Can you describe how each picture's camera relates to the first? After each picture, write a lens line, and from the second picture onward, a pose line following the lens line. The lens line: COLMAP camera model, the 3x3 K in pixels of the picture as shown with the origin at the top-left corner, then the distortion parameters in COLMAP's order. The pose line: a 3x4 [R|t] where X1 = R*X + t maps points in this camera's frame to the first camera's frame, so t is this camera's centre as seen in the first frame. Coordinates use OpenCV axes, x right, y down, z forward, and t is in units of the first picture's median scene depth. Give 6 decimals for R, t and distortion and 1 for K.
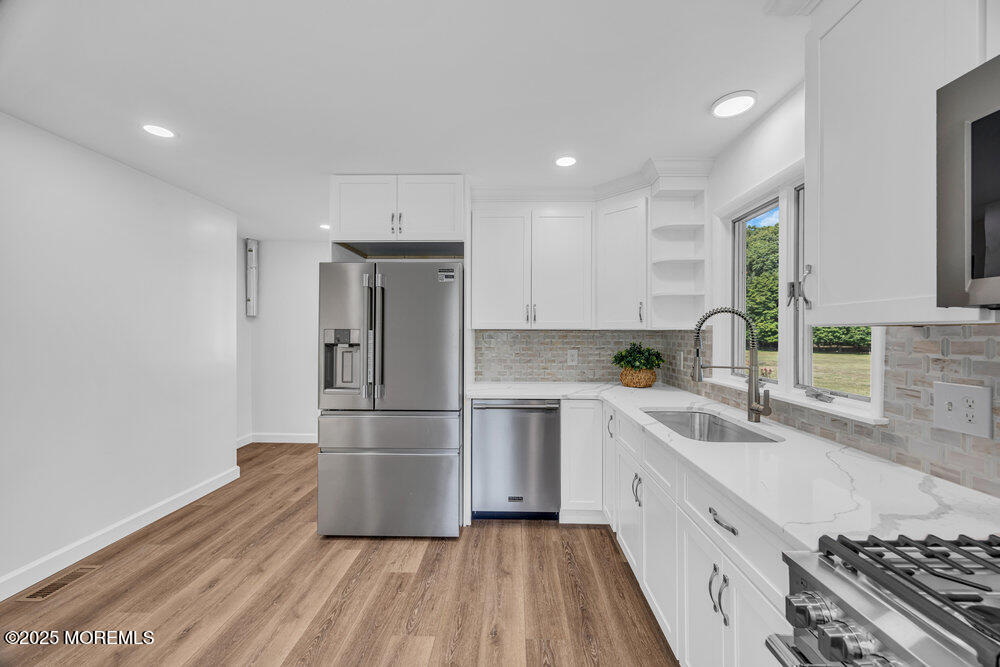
lens RADIAL K [[383.3, 0, 503.9], [0, 383.3, 332.5], [0, 0, 1]] dist [0.000280, 0.000176]
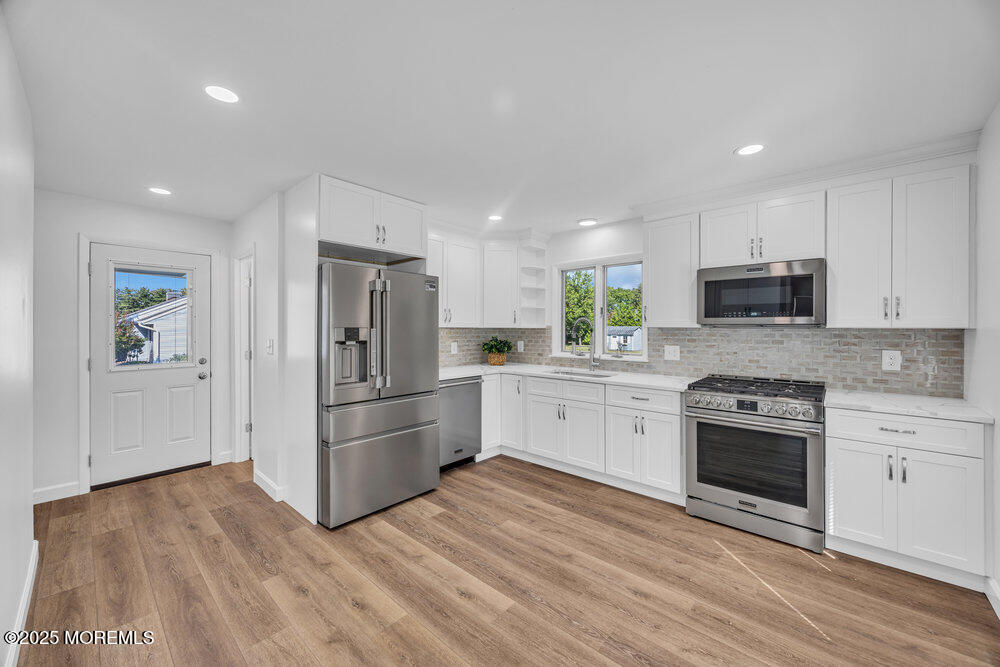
lens RADIAL K [[385.8, 0, 505.9], [0, 385.8, 330.4], [0, 0, 1]] dist [-0.000337, -0.000070]
pose [[0.645486, -0.004787, 0.763757, -0.969308], [0.001181, 0.999985, 0.005270, -0.006391], [-0.763771, -0.002500, 0.645482, -0.022339]]
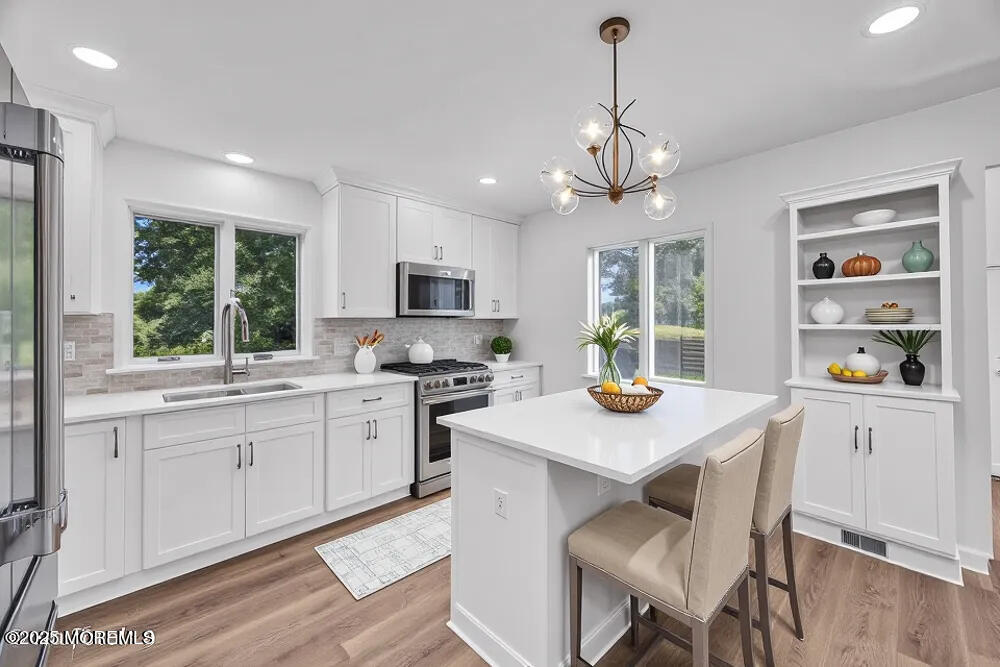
lens RADIAL K [[385.8, 0, 505.9], [0, 385.8, 330.4], [0, 0, 1]] dist [-0.000337, -0.000070]
pose [[-0.701545, -0.022580, 0.712267, -0.785582], [0.002209, 0.999424, 0.033859, -0.011611], [-0.712621, 0.025327, -0.701092, 0.921587]]
